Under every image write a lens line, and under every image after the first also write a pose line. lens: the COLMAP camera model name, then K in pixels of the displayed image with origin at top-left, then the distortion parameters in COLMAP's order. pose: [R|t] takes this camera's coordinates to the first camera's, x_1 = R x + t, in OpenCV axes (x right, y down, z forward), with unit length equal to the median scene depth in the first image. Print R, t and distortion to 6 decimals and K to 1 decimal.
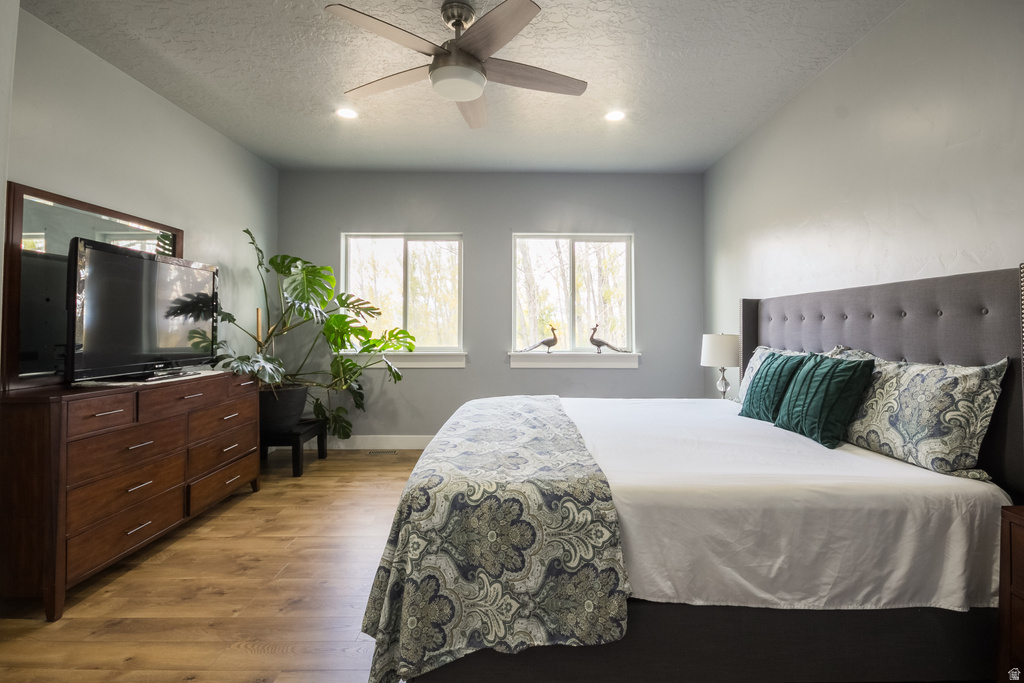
lens RADIAL K [[496.2, 0, 525.7], [0, 496.2, 315.1], [0, 0, 1]] dist [0.002716, 0.000514]
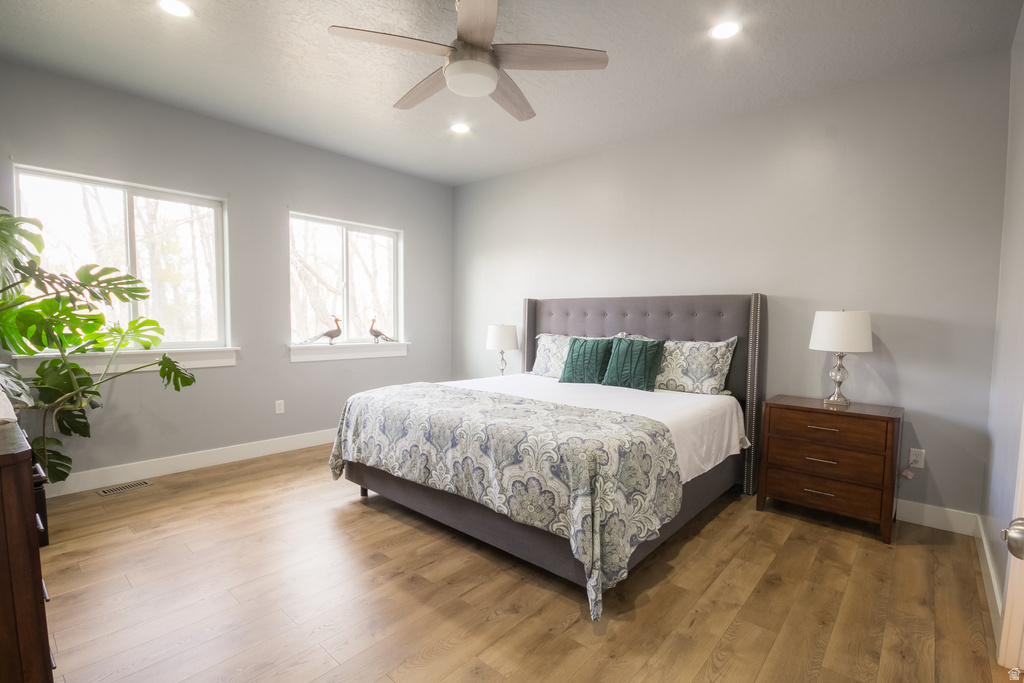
lens RADIAL K [[479.5, 0, 514.8], [0, 479.5, 350.6], [0, 0, 1]] dist [0.005095, -0.009490]
pose [[0.663114, -0.042632, 0.747303, -0.771788], [-0.029225, 0.996141, 0.082760, 0.000525], [-0.747948, -0.076719, 0.659309, 0.221903]]
